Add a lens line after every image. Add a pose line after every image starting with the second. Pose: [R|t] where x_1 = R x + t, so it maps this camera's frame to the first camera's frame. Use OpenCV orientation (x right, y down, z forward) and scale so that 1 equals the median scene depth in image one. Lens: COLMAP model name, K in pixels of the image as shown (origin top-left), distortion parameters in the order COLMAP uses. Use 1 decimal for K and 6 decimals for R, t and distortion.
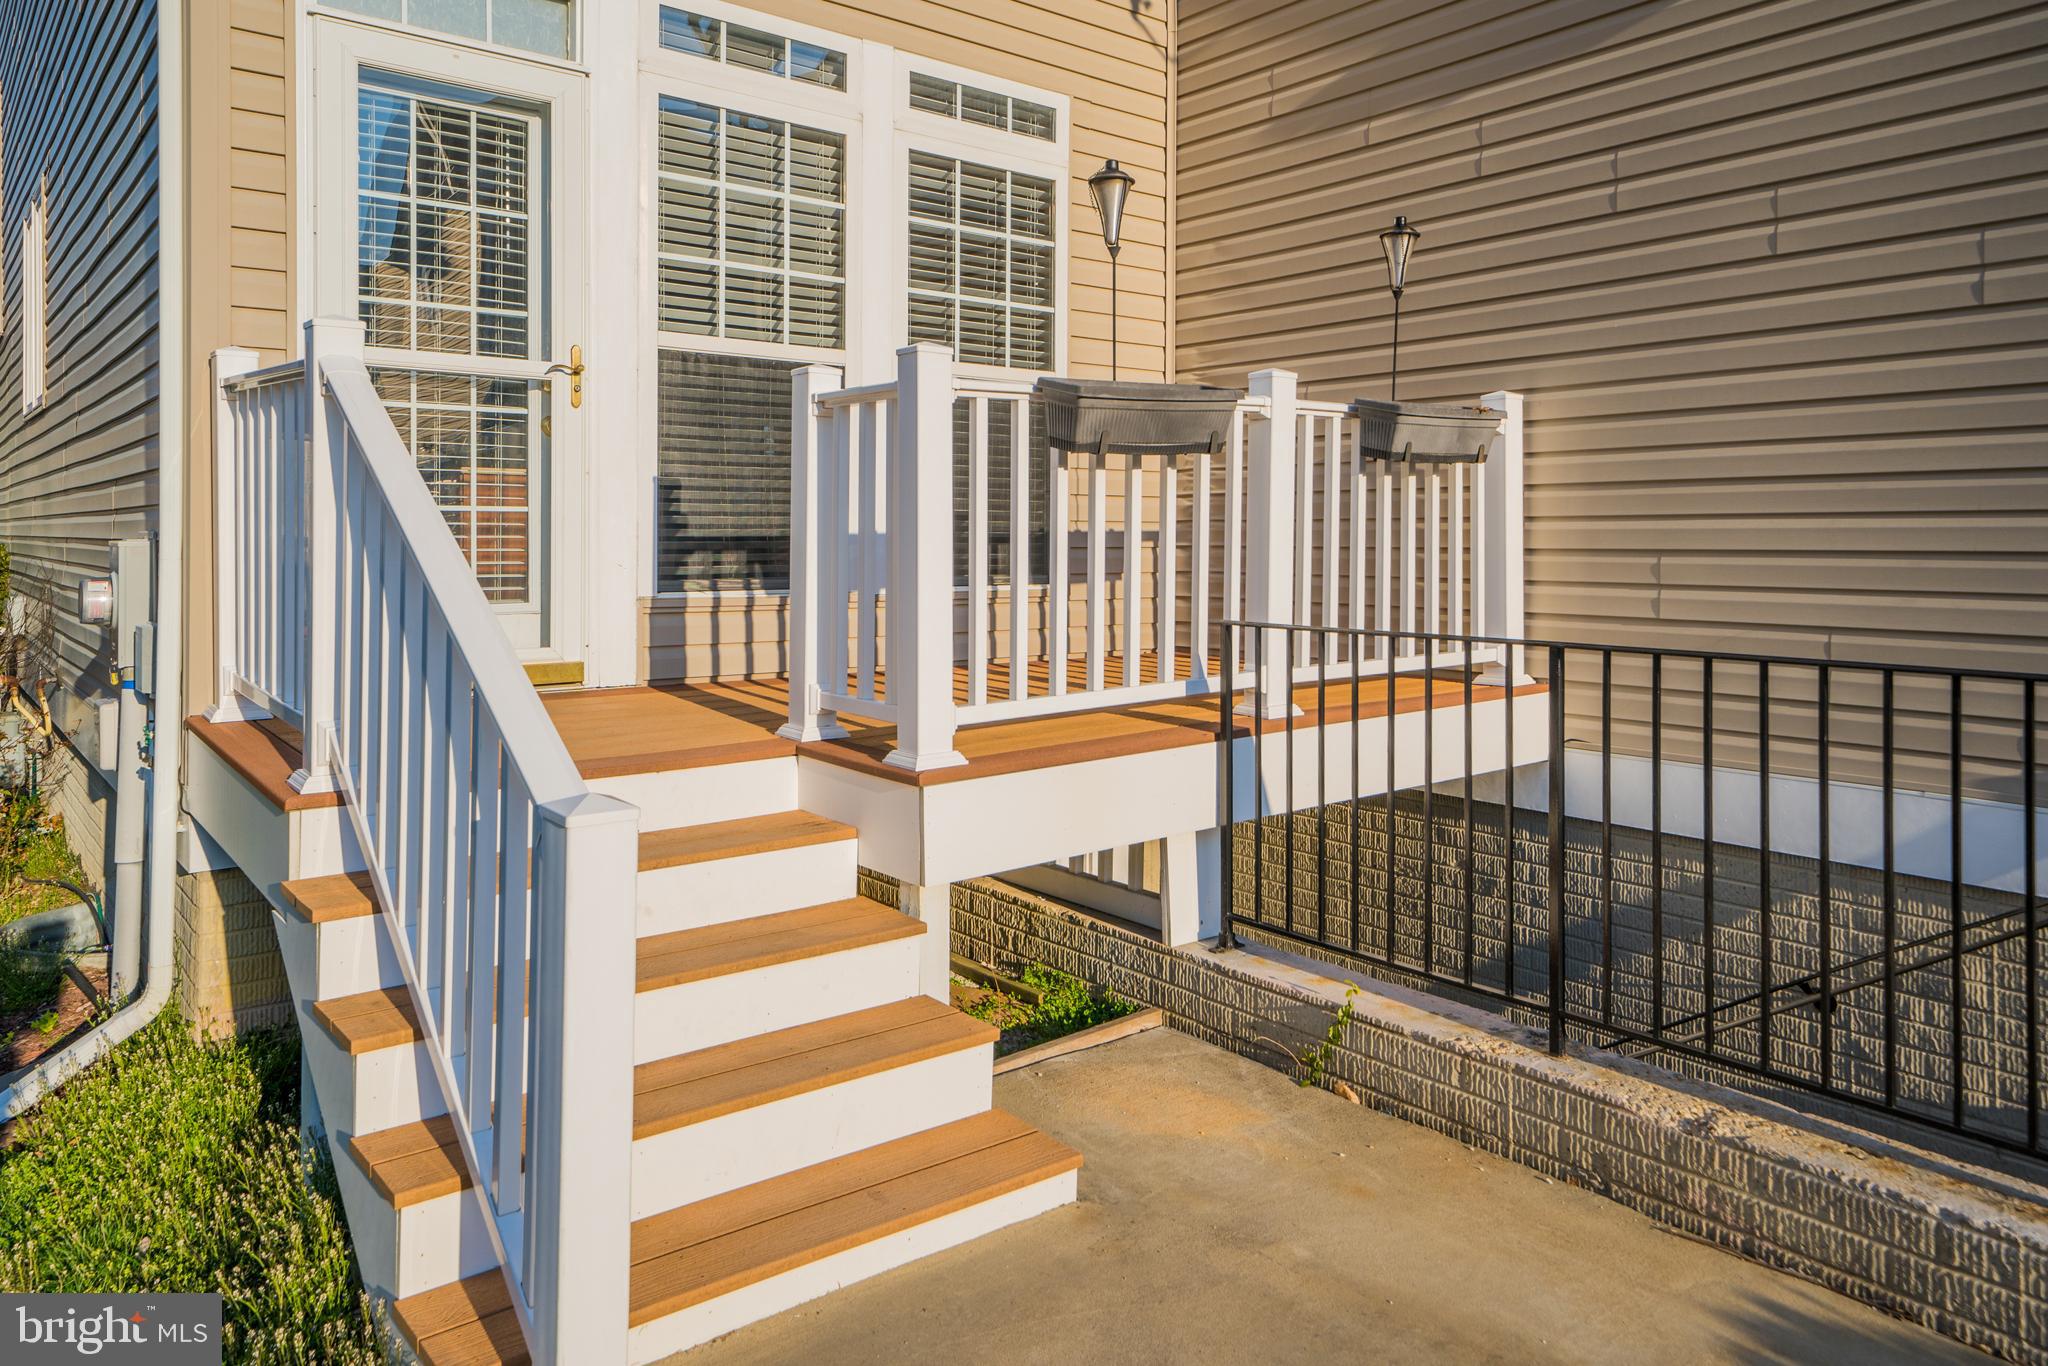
lens RADIAL K [[1391.6, 0, 1018.6], [0, 1391.6, 533.8], [0, 0, 1]] dist [0.041104, 0.001099]
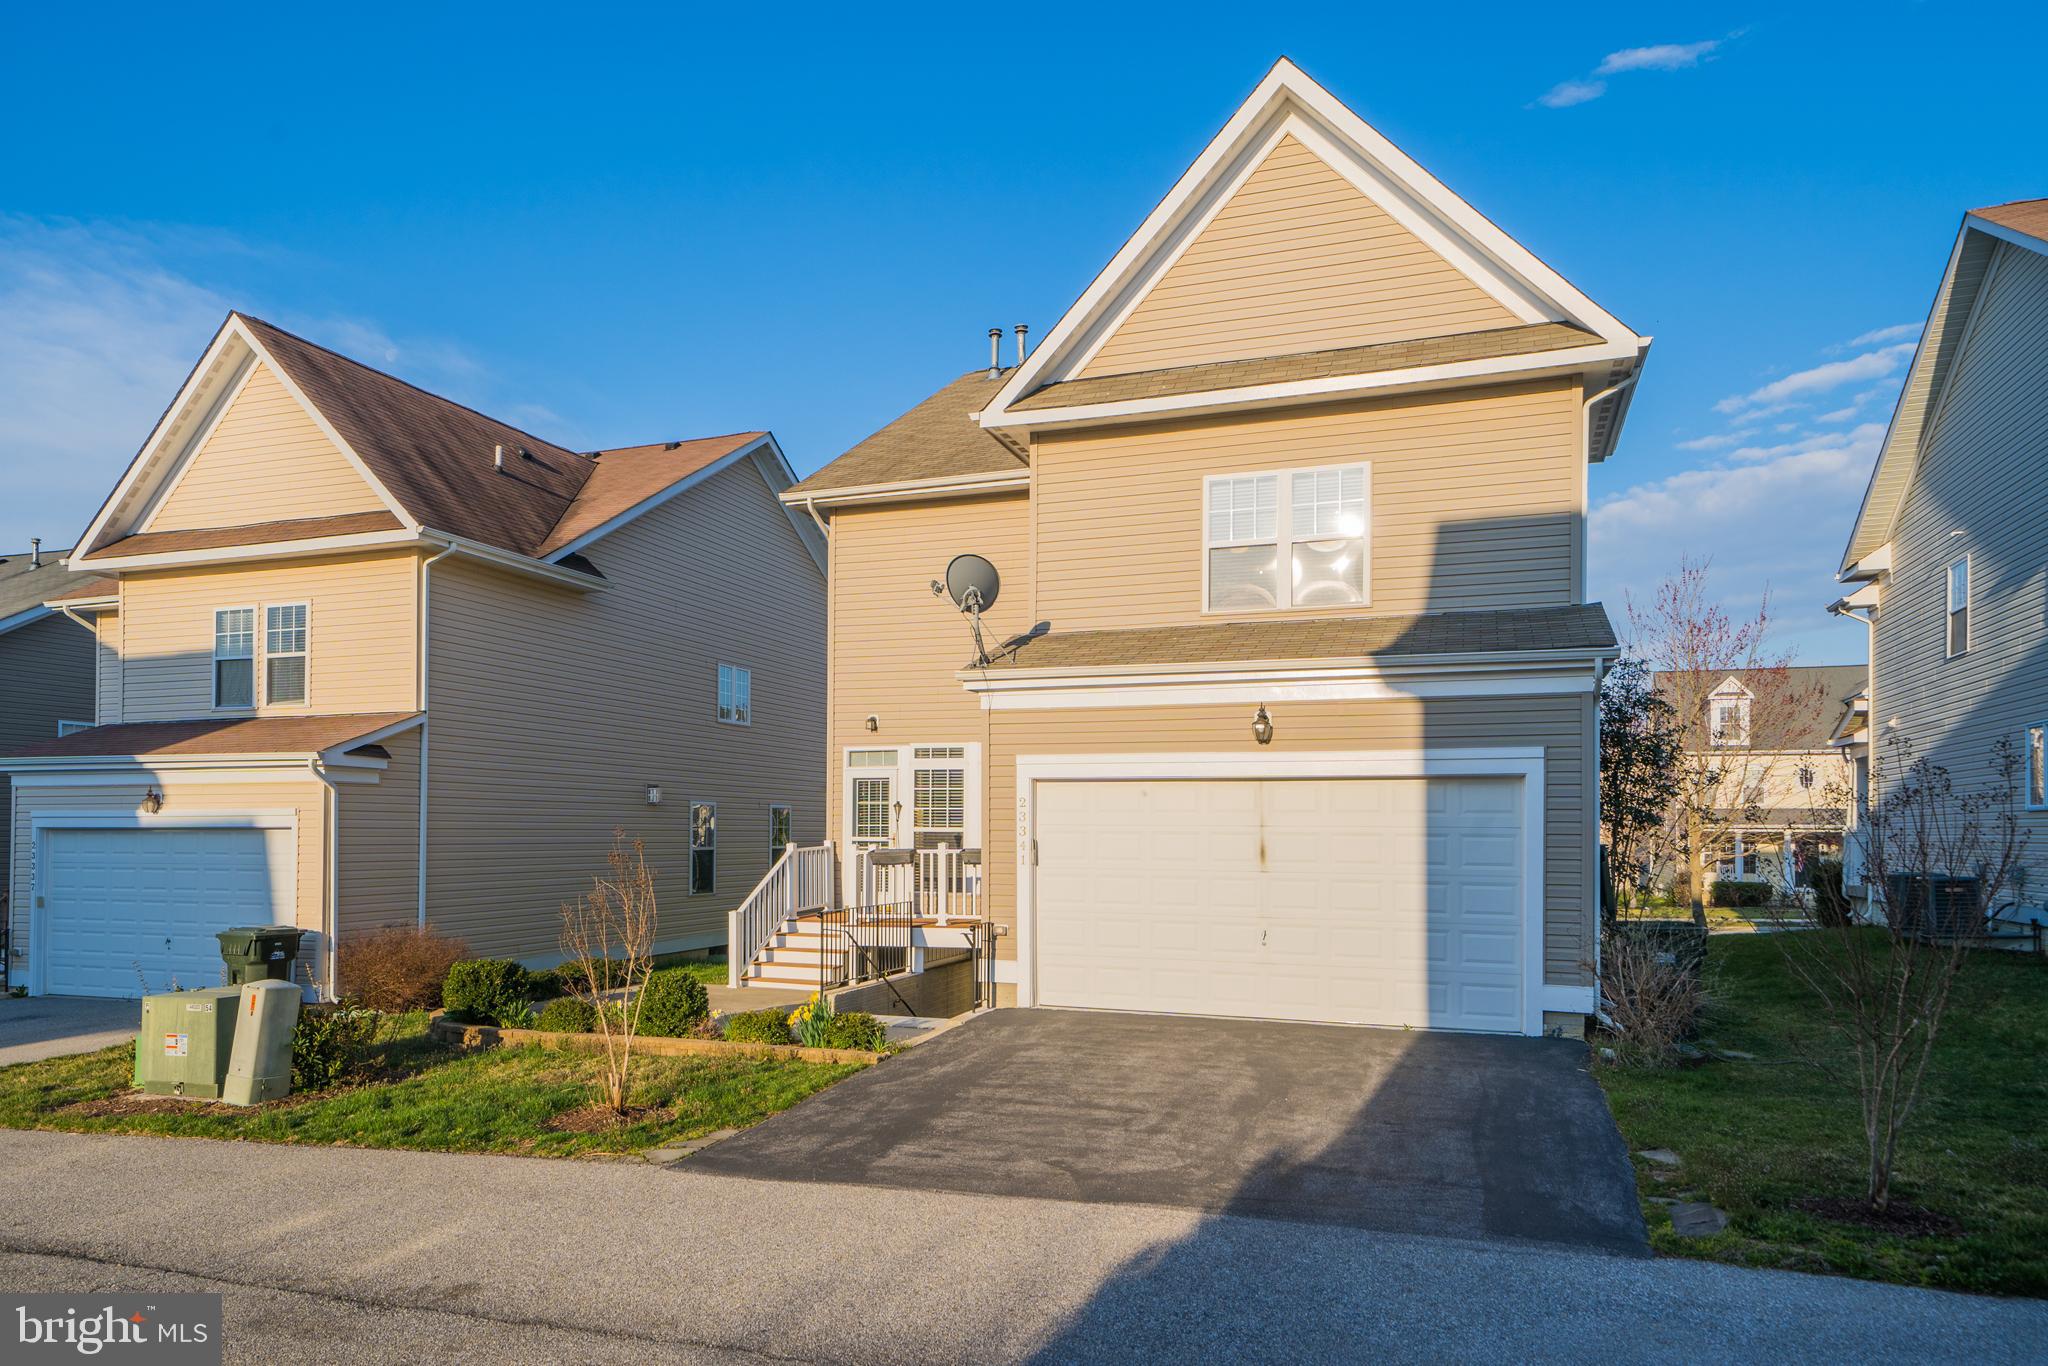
lens RADIAL K [[1290.7, 0, 1012.6], [0, 1290.7, 826.8], [0, 0, 1]] dist [0.041759, 0.006259]
pose [[0.532676, -0.005899, -0.846299, 3.254104], [-0.003287, 0.999954, -0.009039, -0.120380], [0.846313, 0.007597, 0.532632, -0.807750]]
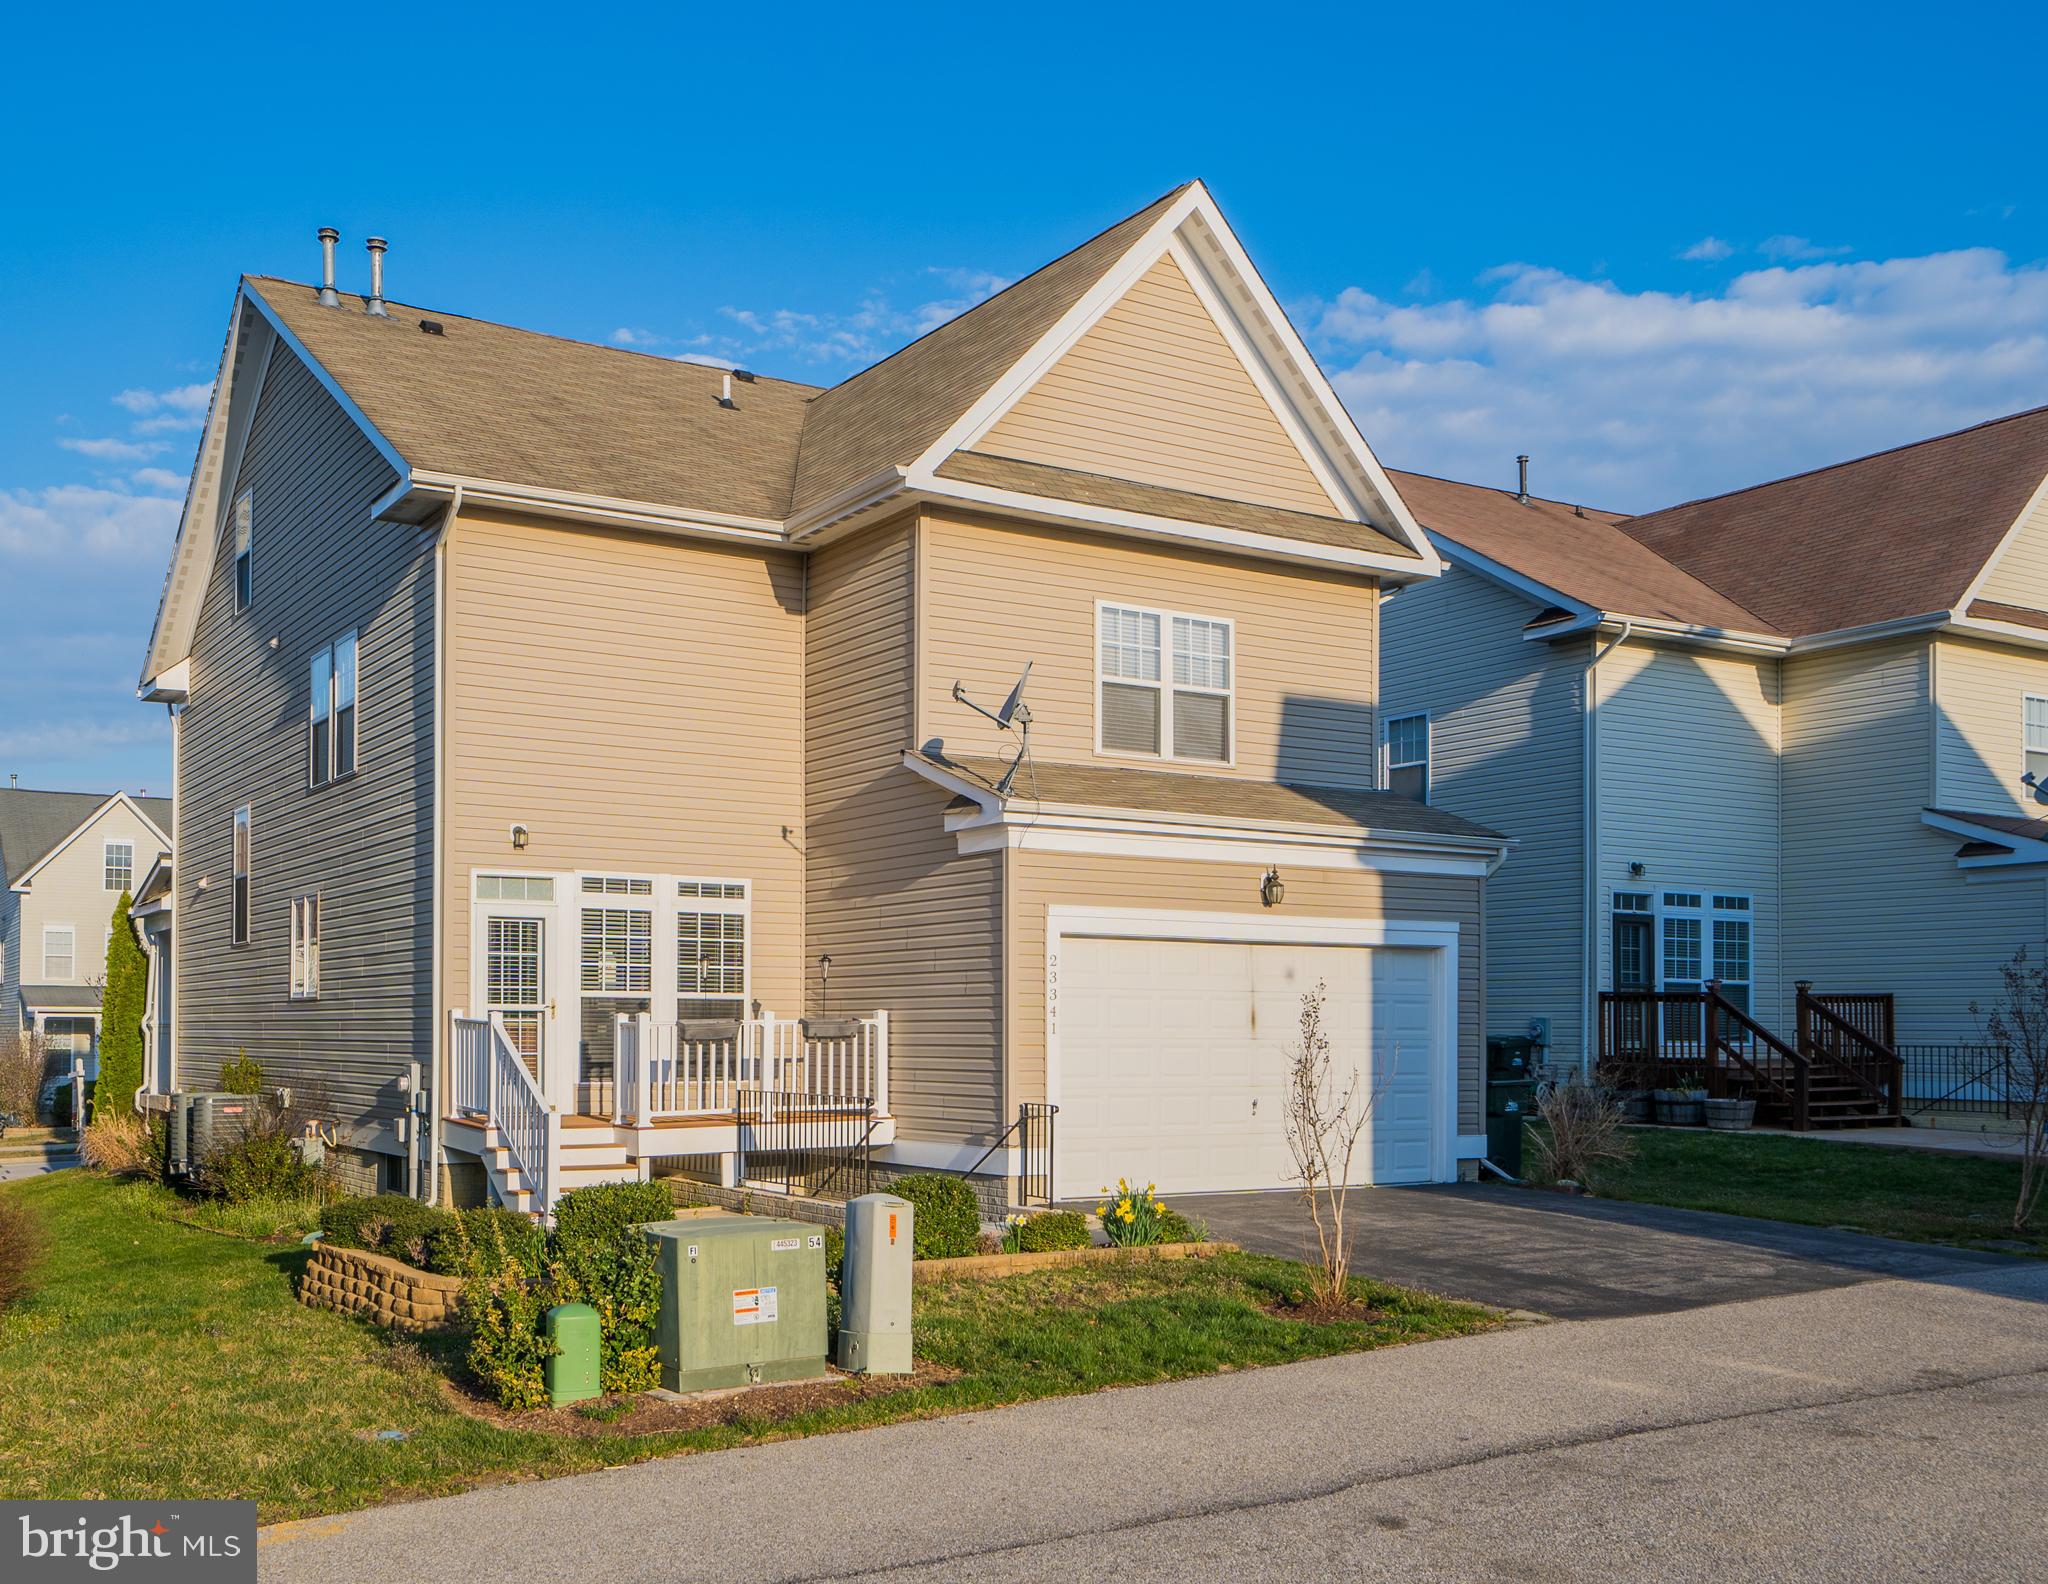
lens RADIAL K [[1982.9, 0, 895.6], [0, 1982.9, 980.1], [0, 0, 1]] dist [0.060404, 0.001040]
pose [[0.990190, -0.003038, -0.139693, 0.997063], [-0.000056, 0.999755, -0.022138, -0.080513], [0.139726, 0.021929, 0.989947, -3.086529]]
